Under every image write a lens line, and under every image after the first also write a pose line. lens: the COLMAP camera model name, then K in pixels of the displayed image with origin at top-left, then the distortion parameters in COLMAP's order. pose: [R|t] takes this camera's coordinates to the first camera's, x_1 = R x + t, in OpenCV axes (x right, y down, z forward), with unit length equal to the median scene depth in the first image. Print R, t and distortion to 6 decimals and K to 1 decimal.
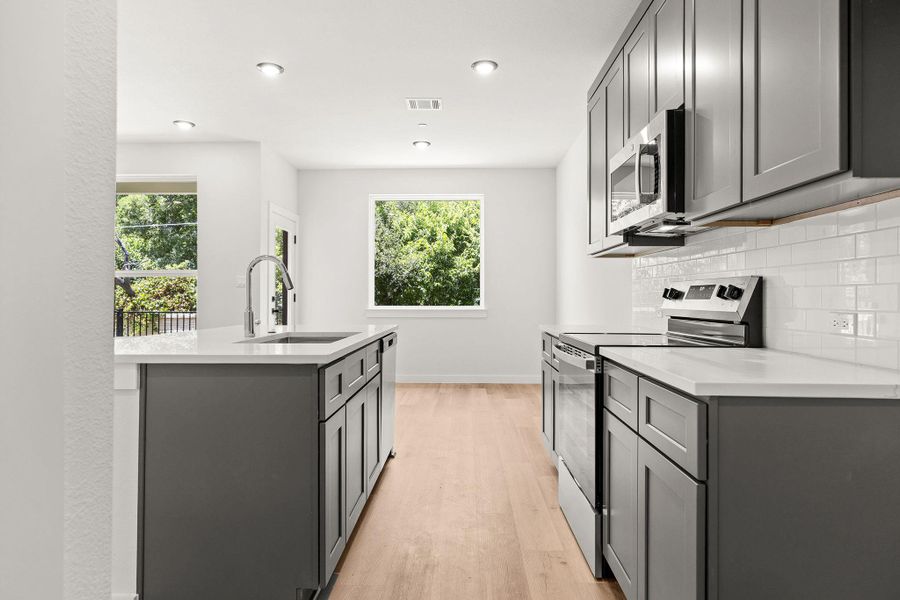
lens RADIAL K [[520.0, 0, 453.0], [0, 520.0, 297.7], [0, 0, 1]] dist [-0.000779, -0.000253]
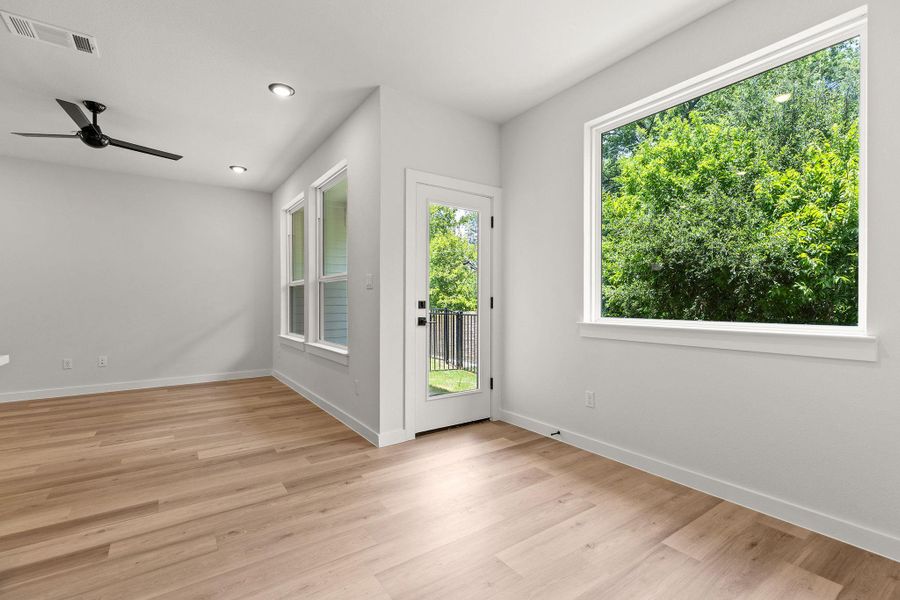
lens RADIAL K [[405.0, 0, 453.1], [0, 405.0, 305.8], [0, 0, 1]] dist [0.007855, -0.001764]
pose [[0.597587, 0.008925, -0.801754, 0.074368], [-0.000587, 0.999943, 0.010693, -0.001284], [0.801804, -0.005920, 0.597558, 0.401138]]
